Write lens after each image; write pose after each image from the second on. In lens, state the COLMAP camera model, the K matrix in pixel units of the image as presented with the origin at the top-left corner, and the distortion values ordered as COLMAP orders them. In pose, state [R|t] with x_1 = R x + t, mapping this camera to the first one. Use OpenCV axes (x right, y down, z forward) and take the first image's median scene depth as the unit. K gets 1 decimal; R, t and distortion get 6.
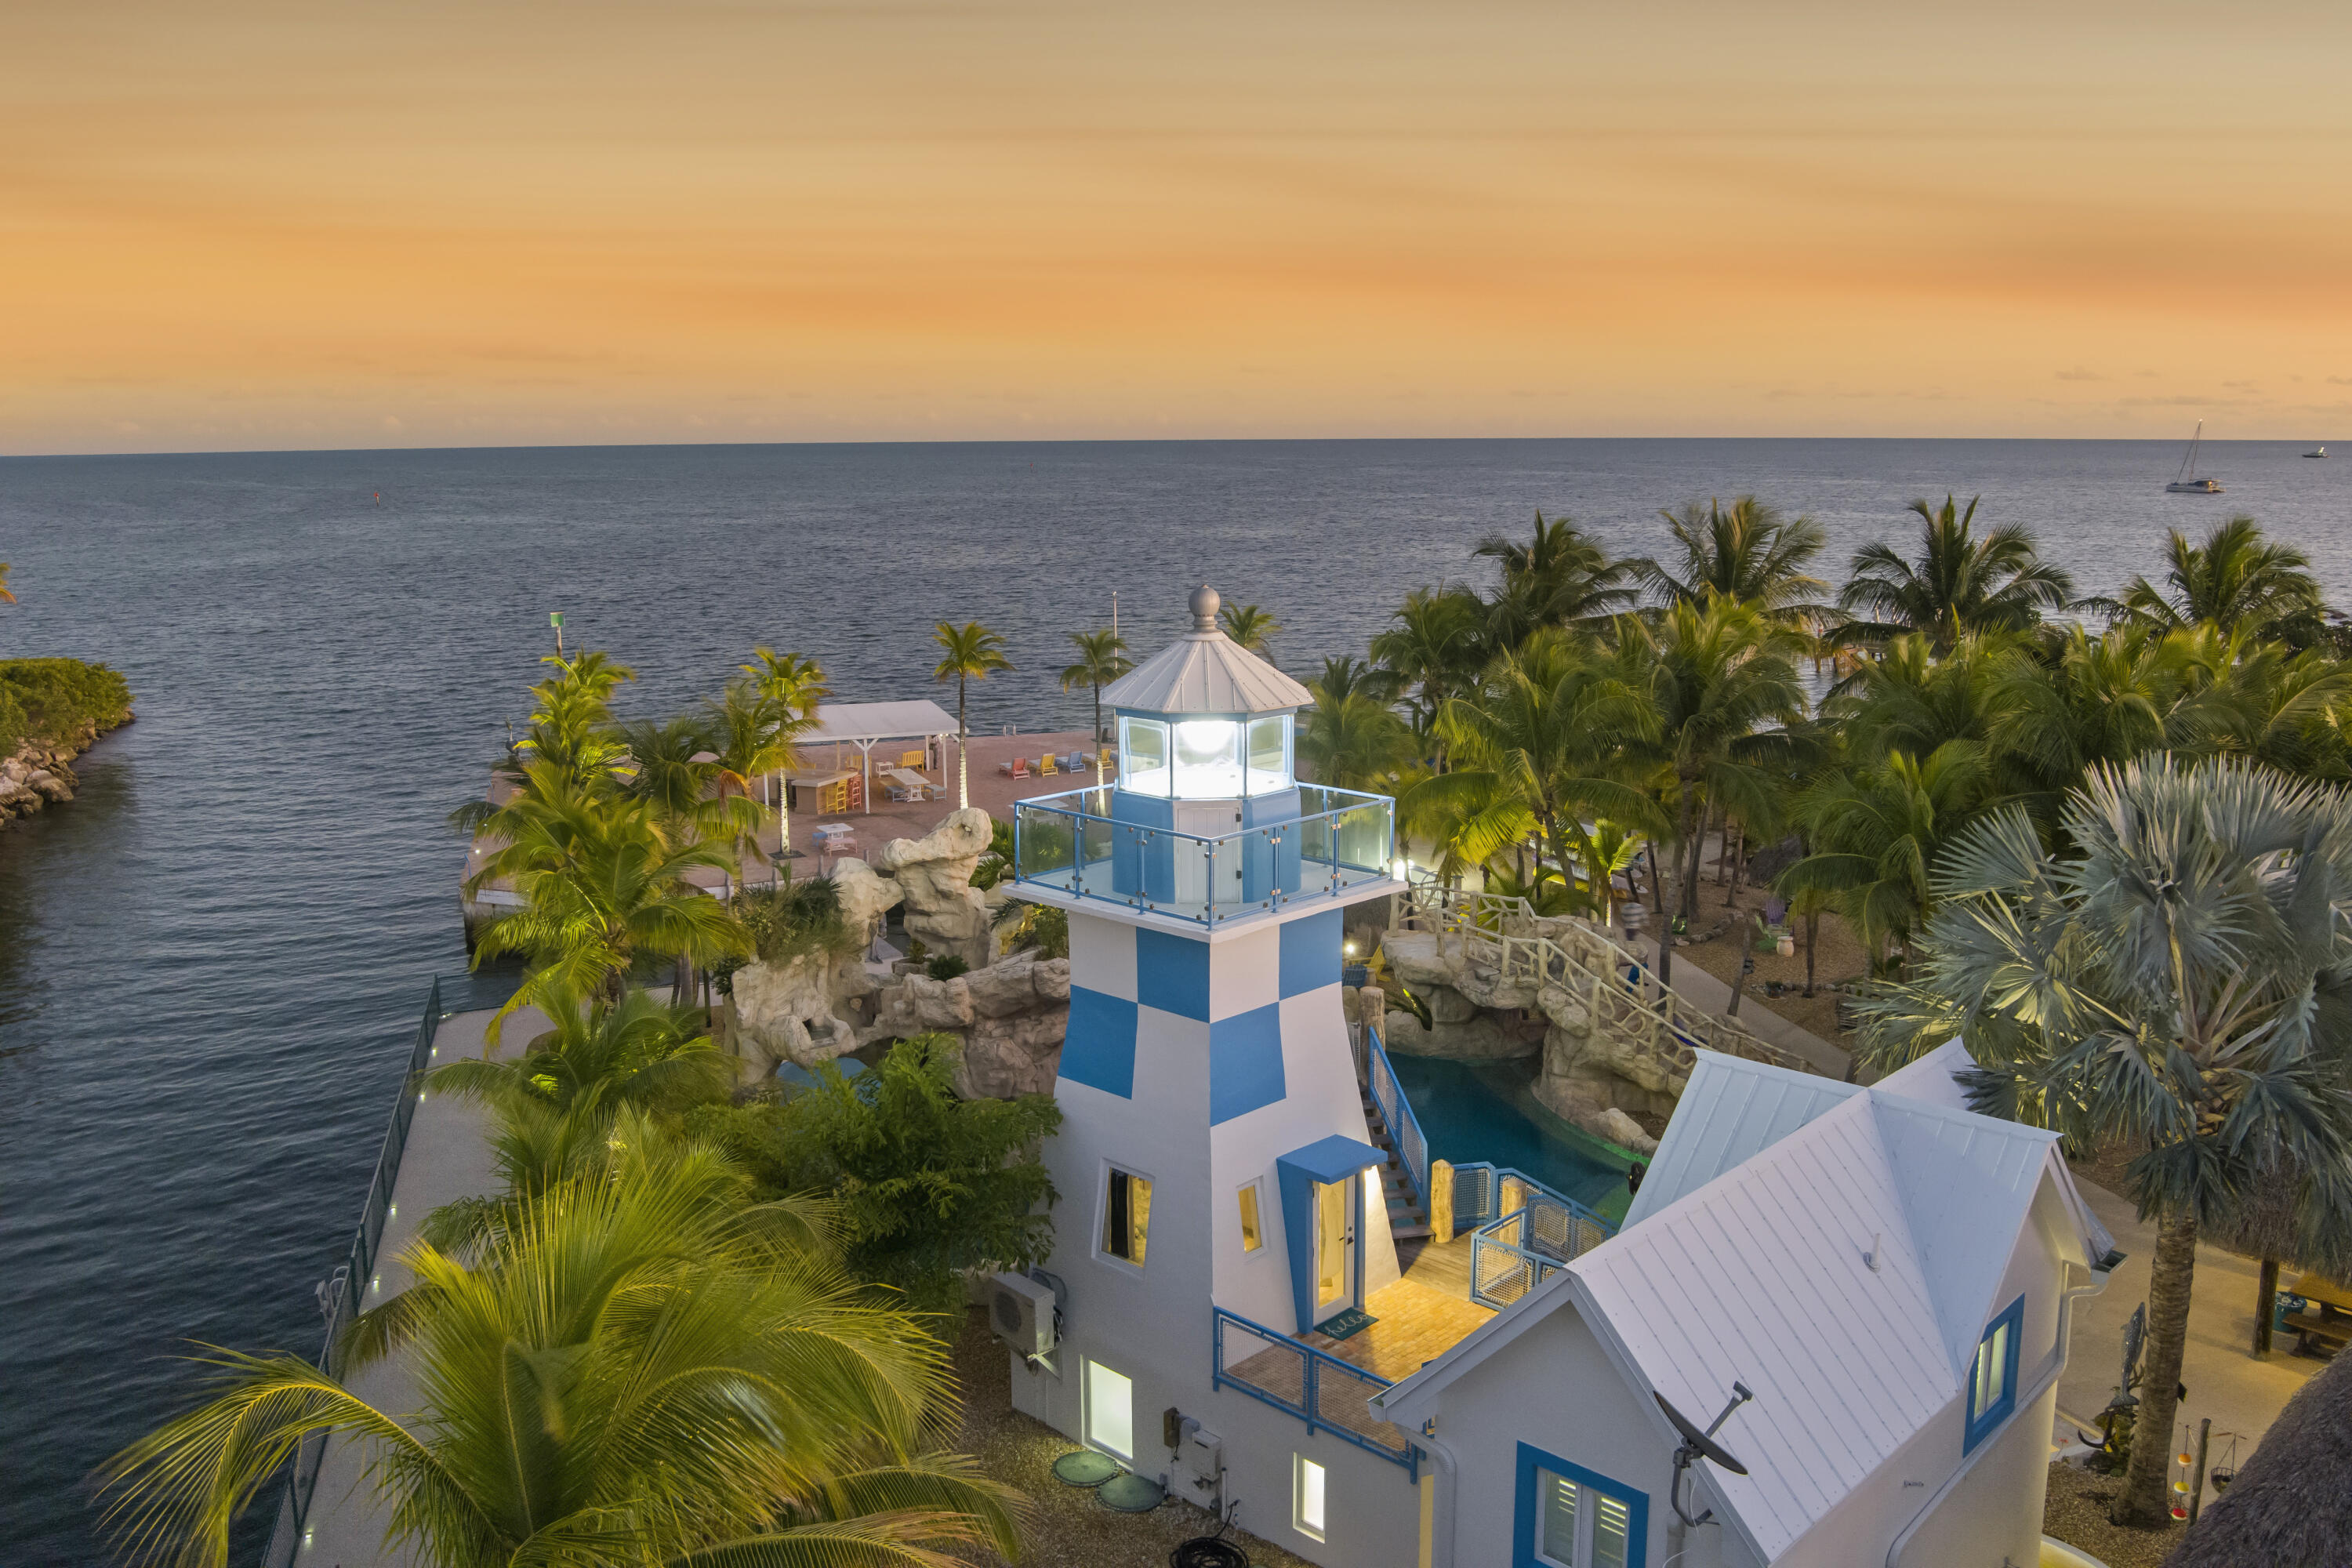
lens RADIAL K [[1855.2, 0, 1186.1], [0, 1855.2, 785.0], [0, 0, 1]] dist [-0.087834, 0.037522]
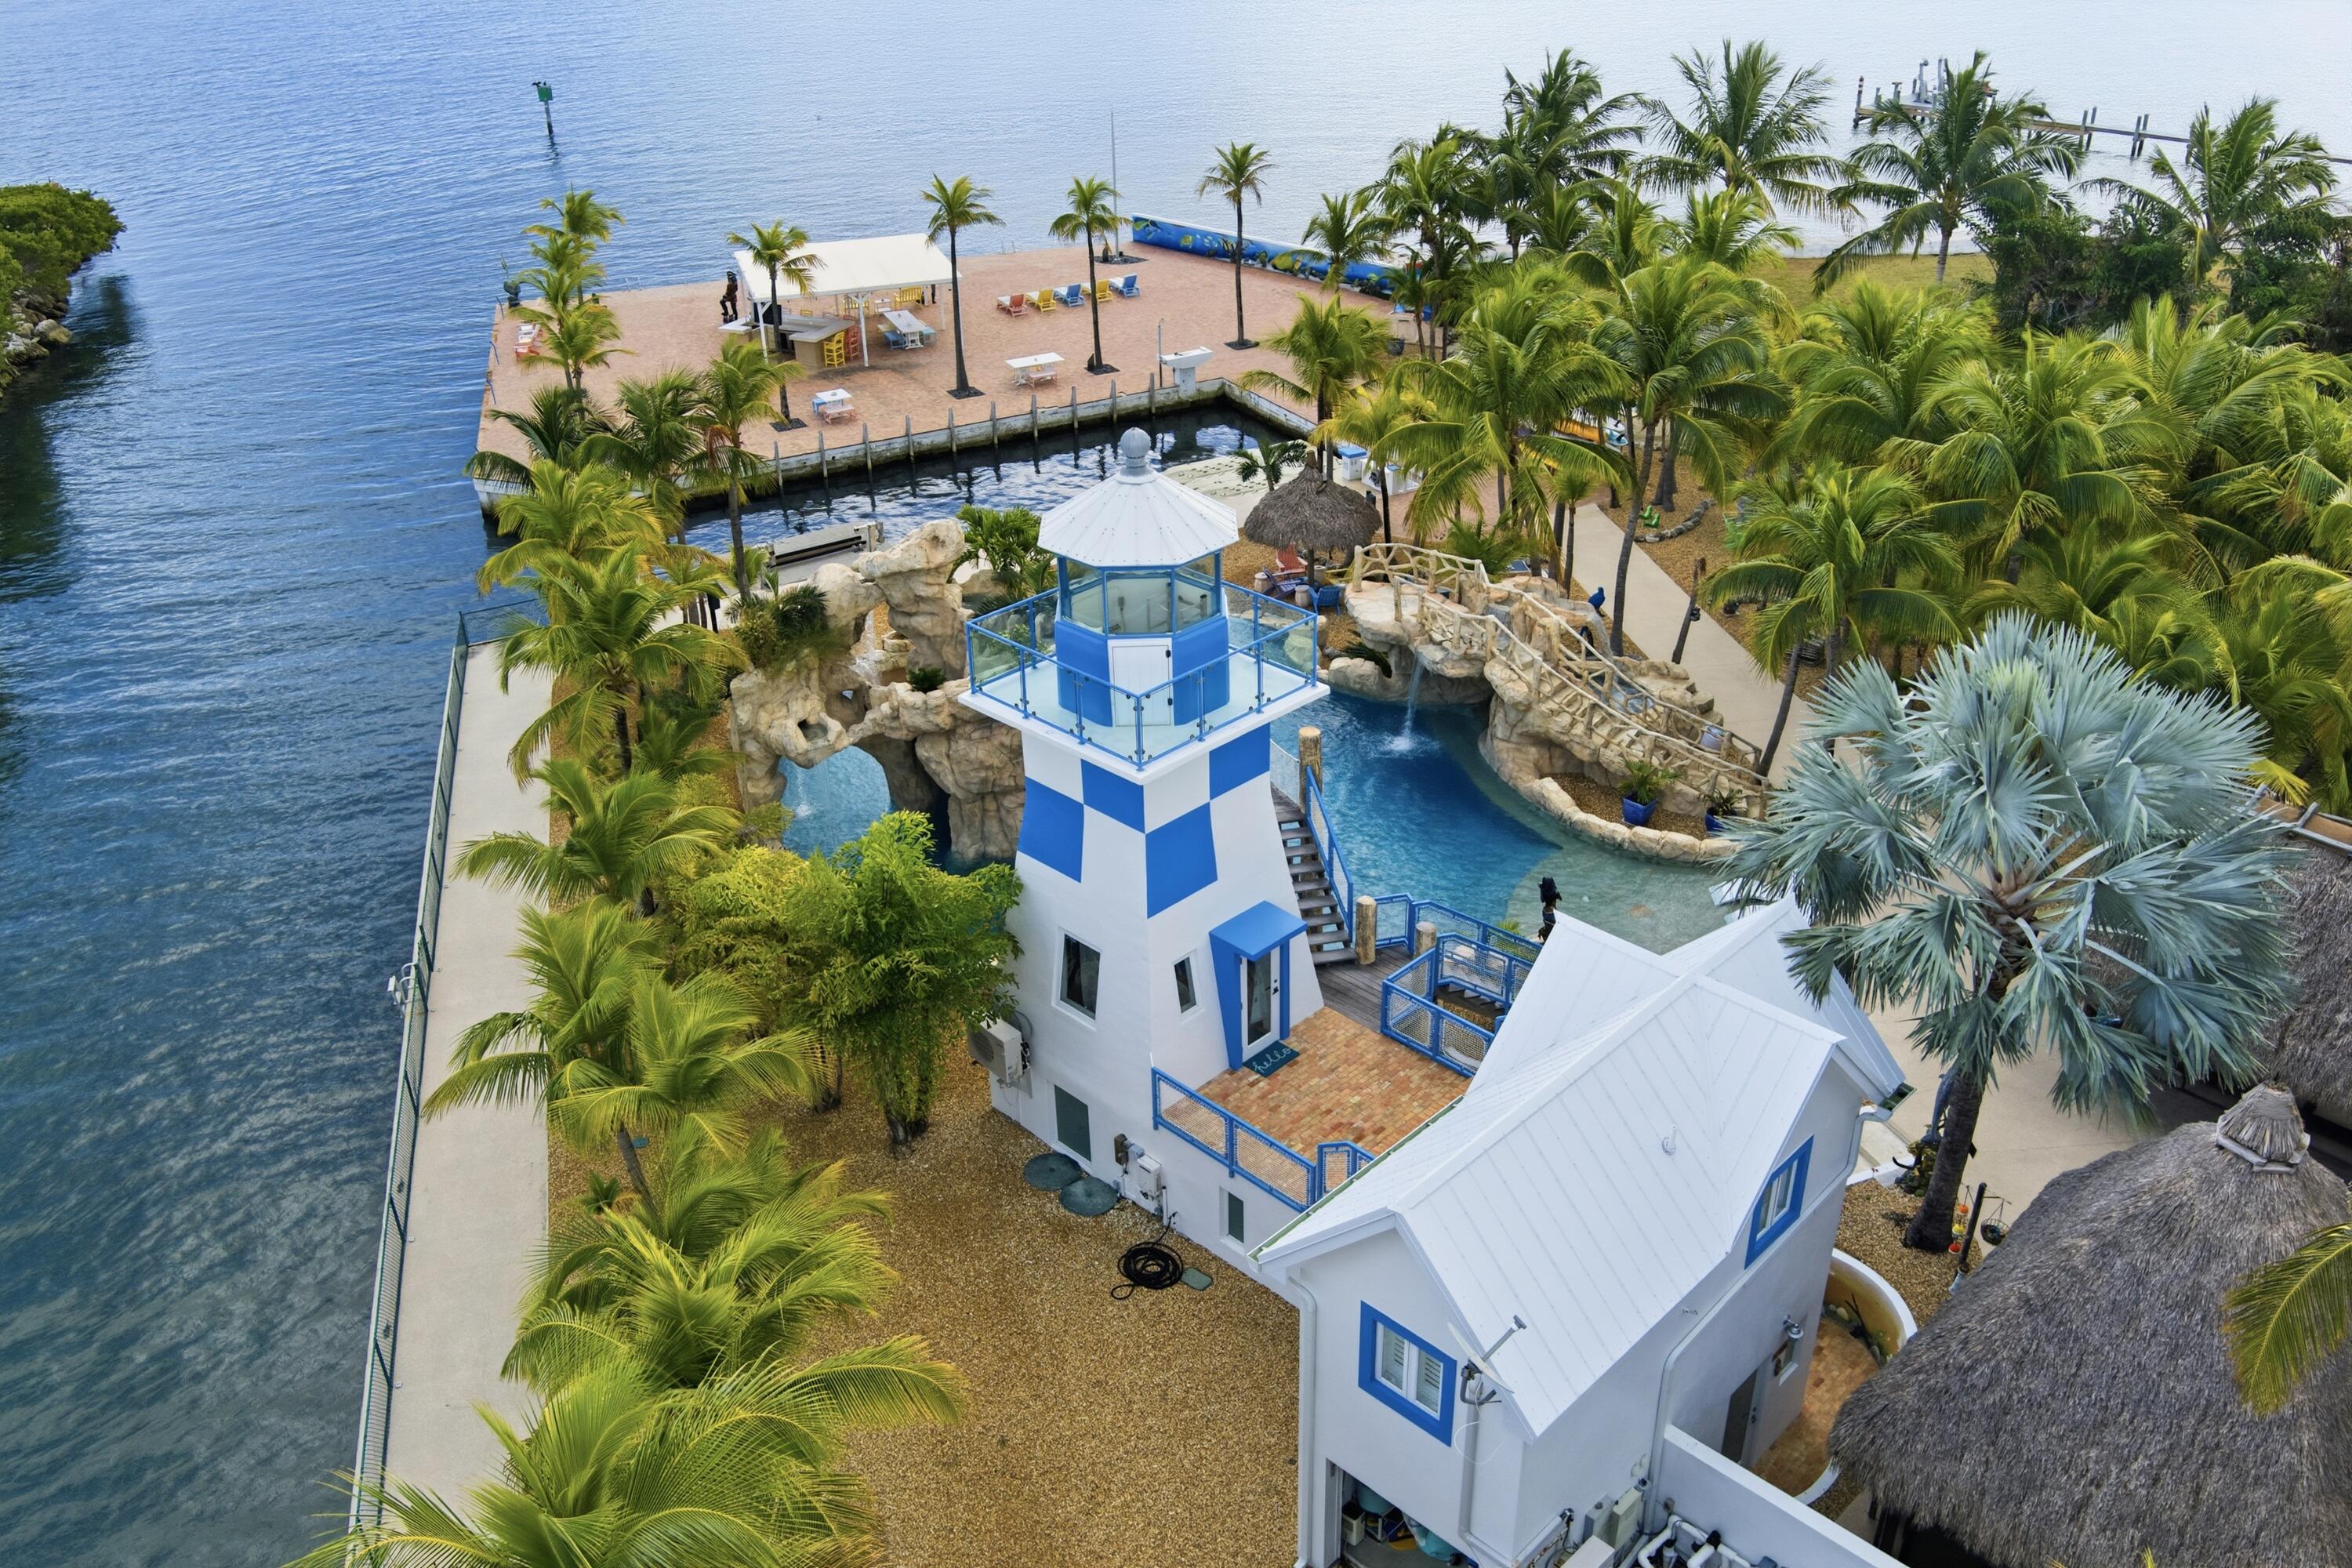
lens RADIAL K [[1850.3, 0, 1183.5], [0, 1850.3, 784.9], [0, 0, 1]] dist [-0.073024, -0.003724]
pose [[0.999795, -0.006658, -0.019100, 0.043165], [0.012335, 0.949071, 0.314820, -0.189951], [0.016031, -0.314991, 0.948959, -0.043895]]
